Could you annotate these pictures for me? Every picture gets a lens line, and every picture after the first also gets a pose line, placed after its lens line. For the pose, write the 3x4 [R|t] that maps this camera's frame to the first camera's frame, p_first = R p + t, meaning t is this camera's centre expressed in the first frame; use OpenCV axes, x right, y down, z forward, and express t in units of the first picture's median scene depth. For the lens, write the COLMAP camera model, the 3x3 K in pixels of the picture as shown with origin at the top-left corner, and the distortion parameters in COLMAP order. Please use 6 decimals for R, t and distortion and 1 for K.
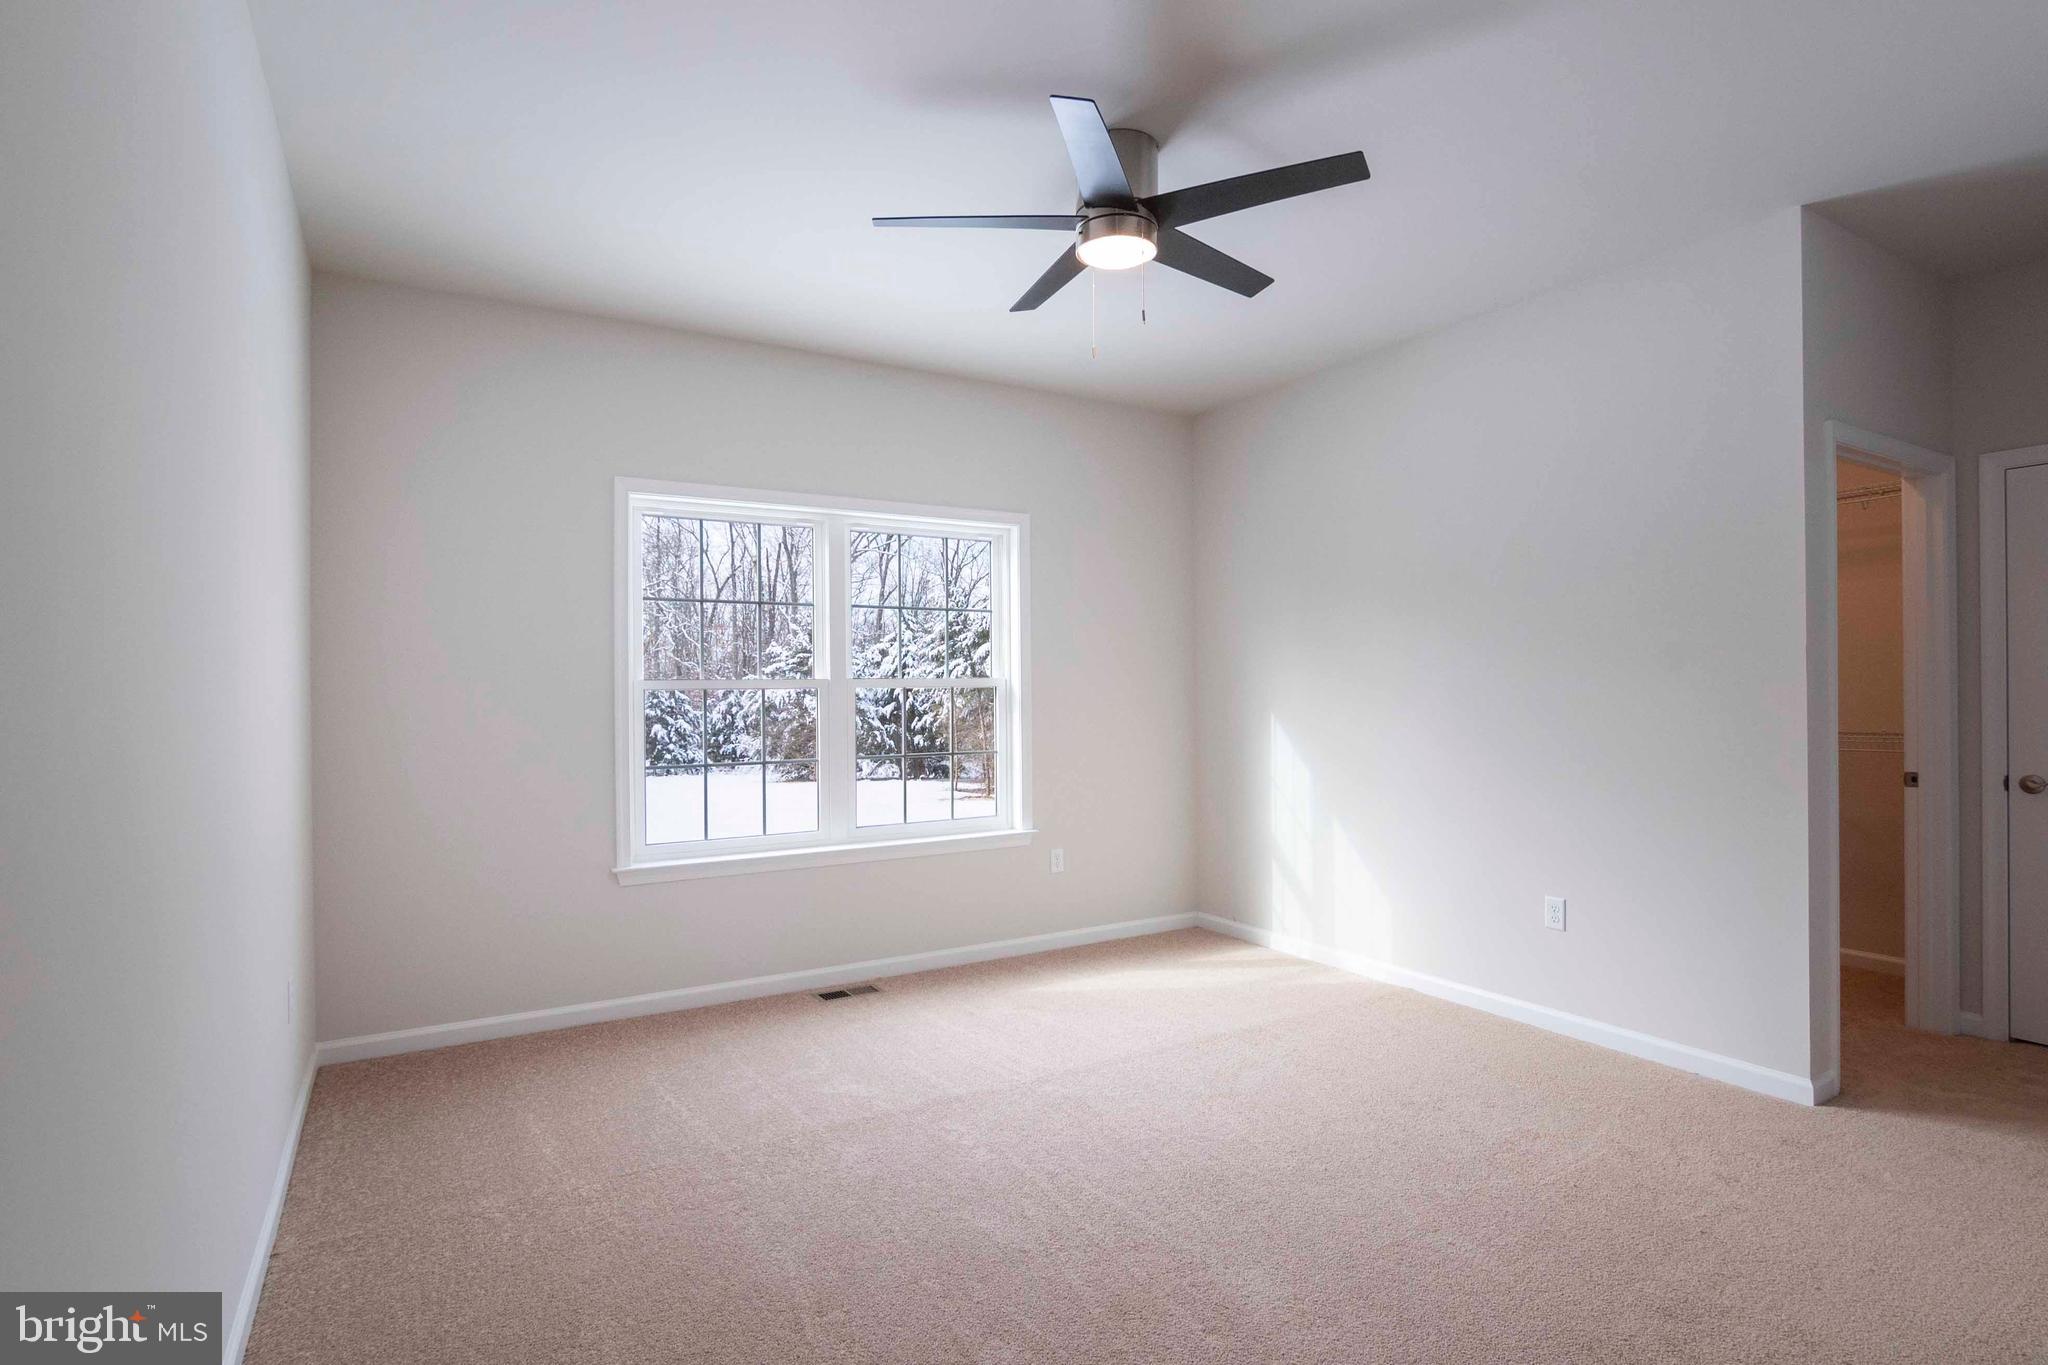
lens RADIAL K [[1014.9, 0, 1012.6], [0, 1014.9, 684.9], [0, 0, 1]] dist [-0.015850, 0.000705]
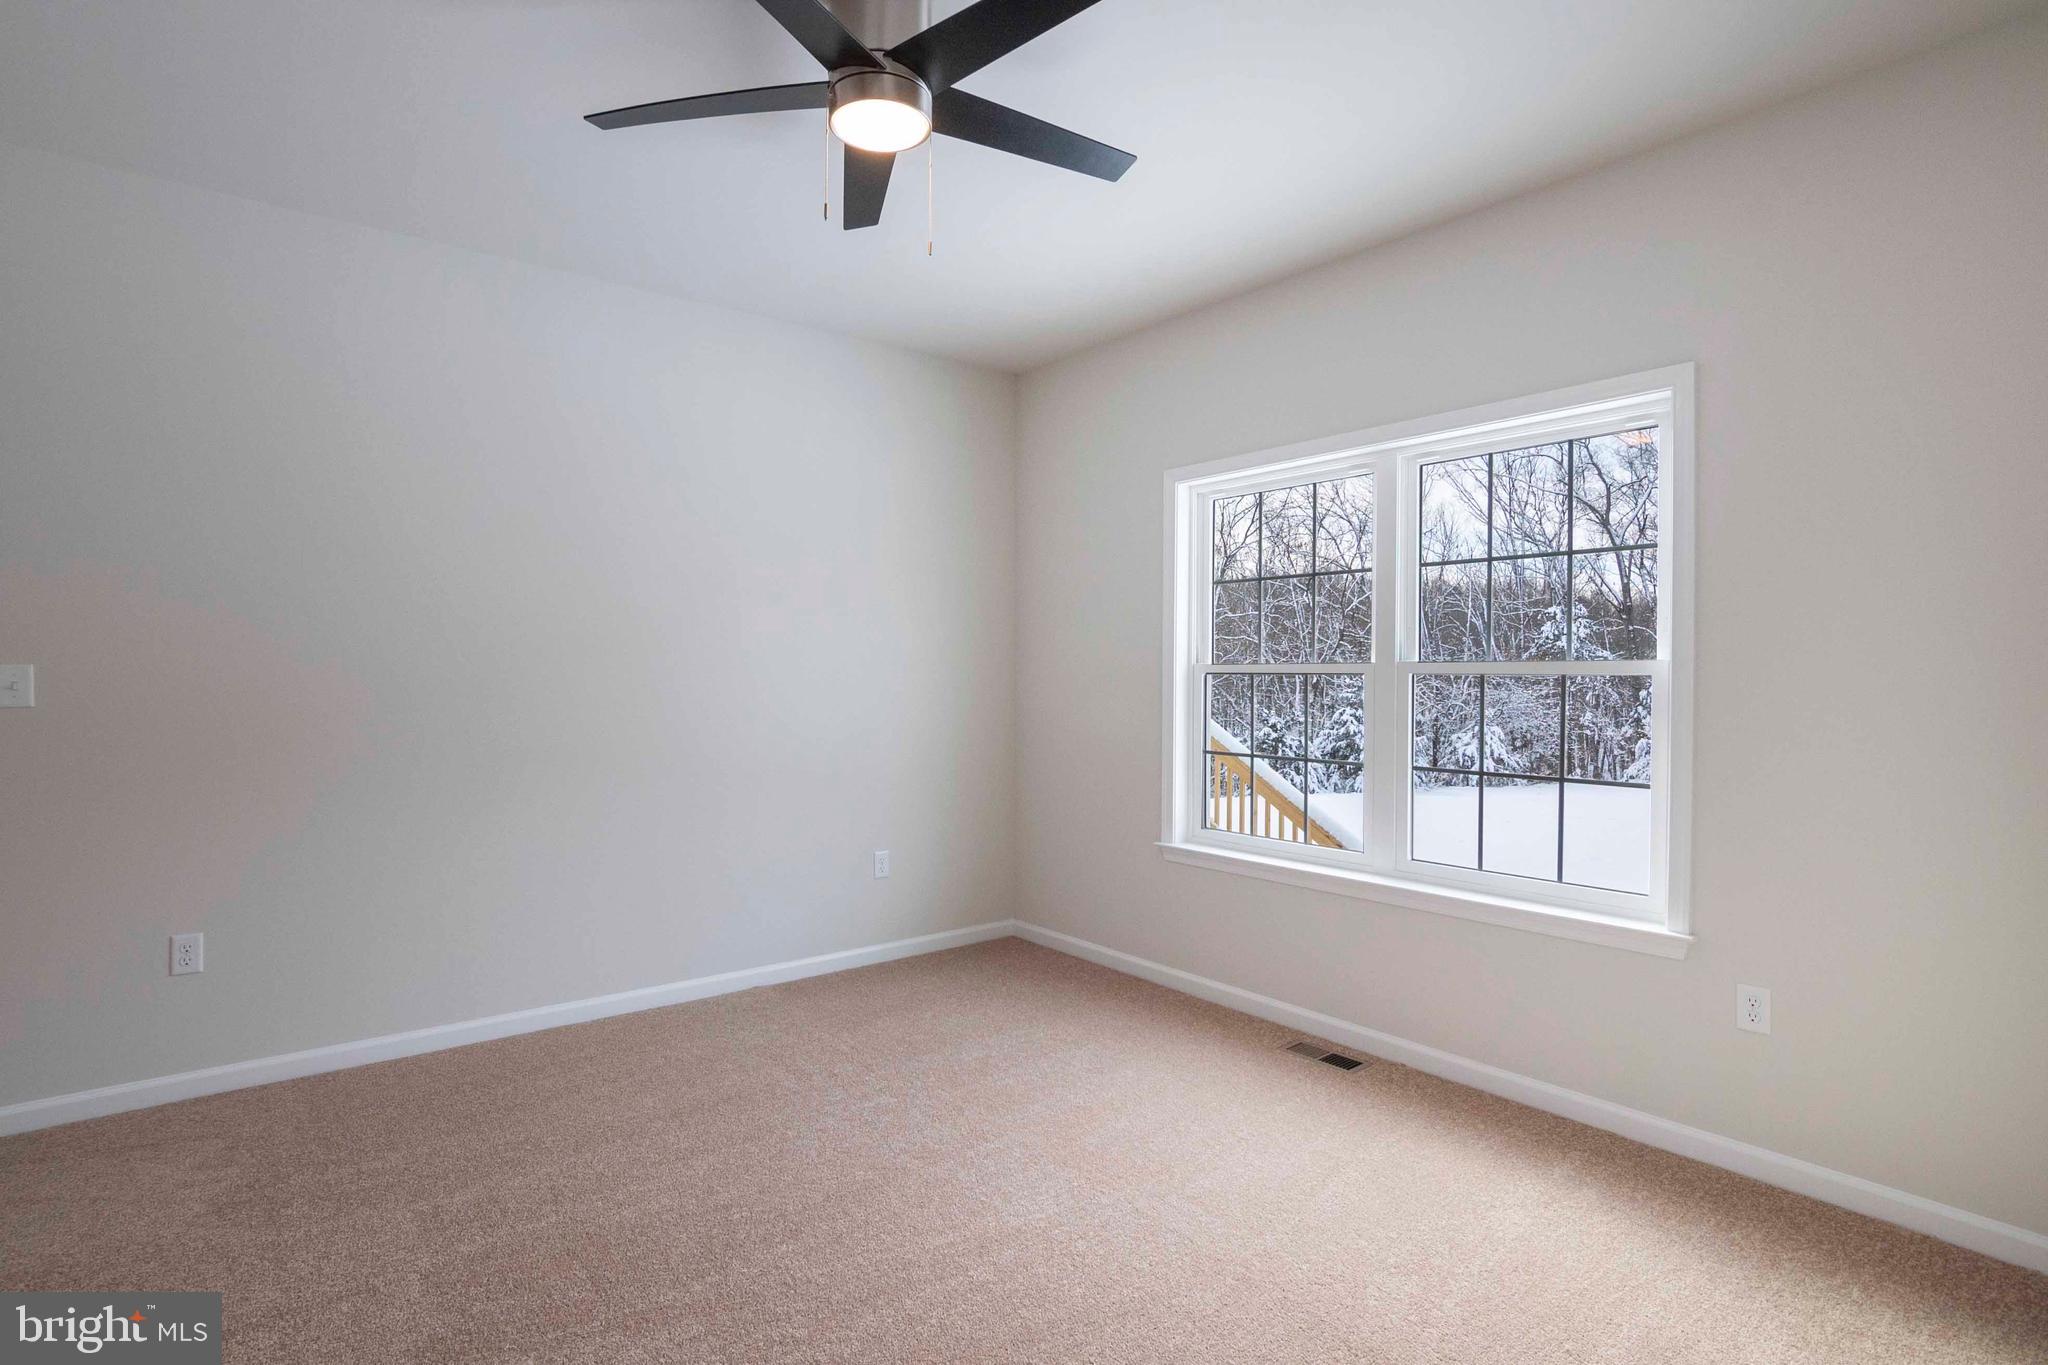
lens RADIAL K [[1014.9, 0, 1012.6], [0, 1014.9, 684.9], [0, 0, 1]] dist [-0.015850, 0.000705]
pose [[0.134129, 0.017966, -0.990801, 0.586840], [-0.001601, 0.999838, 0.017913, -0.002578], [0.990963, -0.000817, 0.134136, 0.644822]]
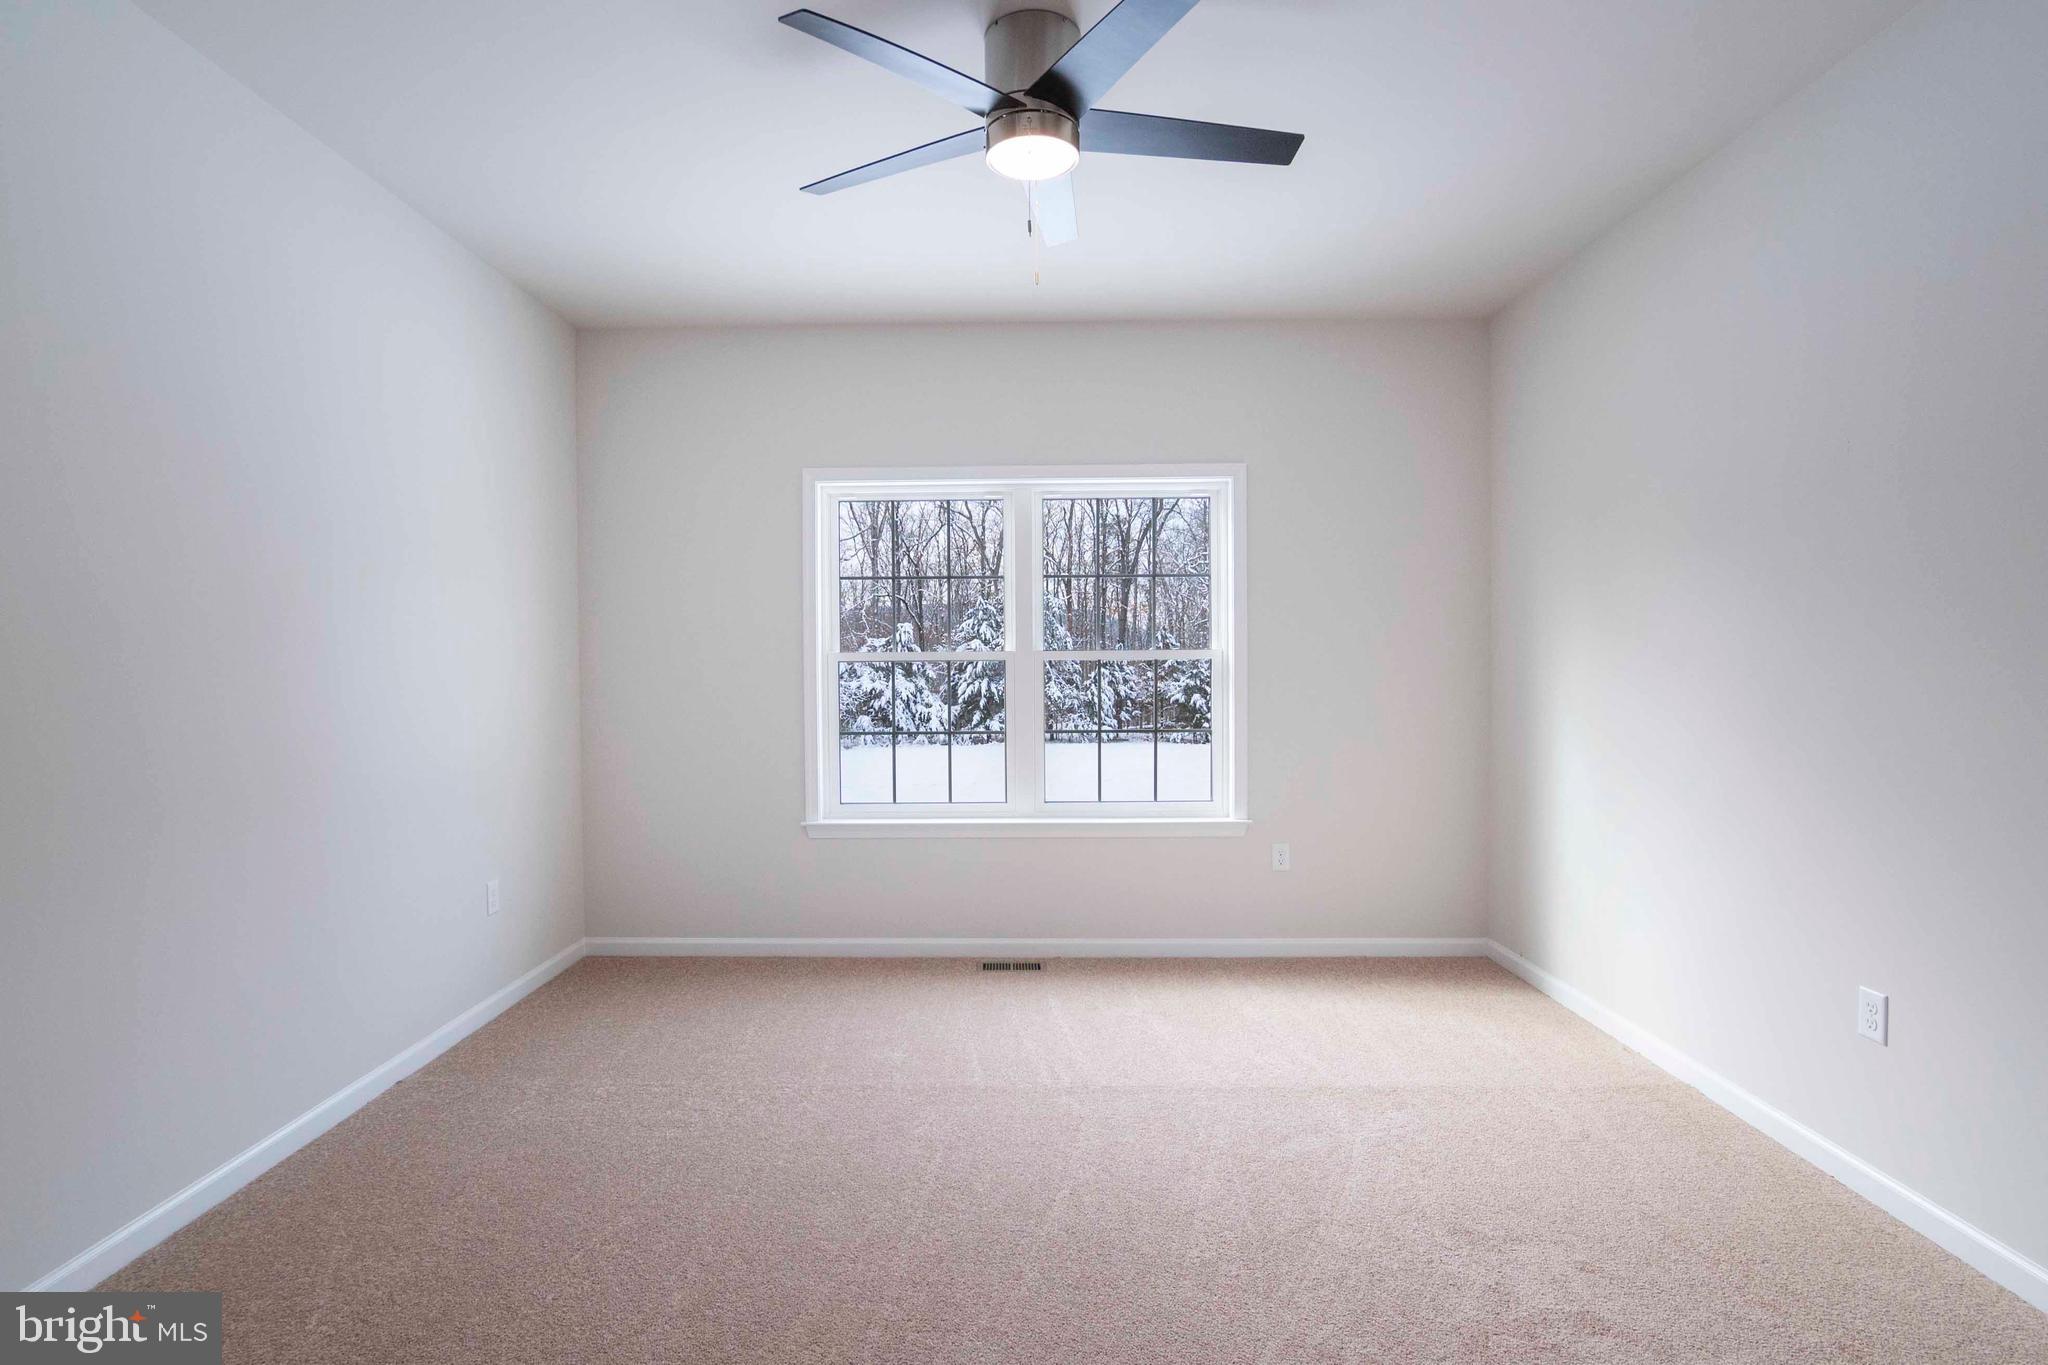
lens RADIAL K [[1014.9, 0, 1012.6], [0, 1014.9, 684.9], [0, 0, 1]] dist [-0.015850, 0.000705]
pose [[0.851223, 0.013691, -0.524626, 0.355287], [0.001474, 0.999593, 0.028478, -0.001182], [0.524802, -0.025015, 0.850857, 0.158436]]
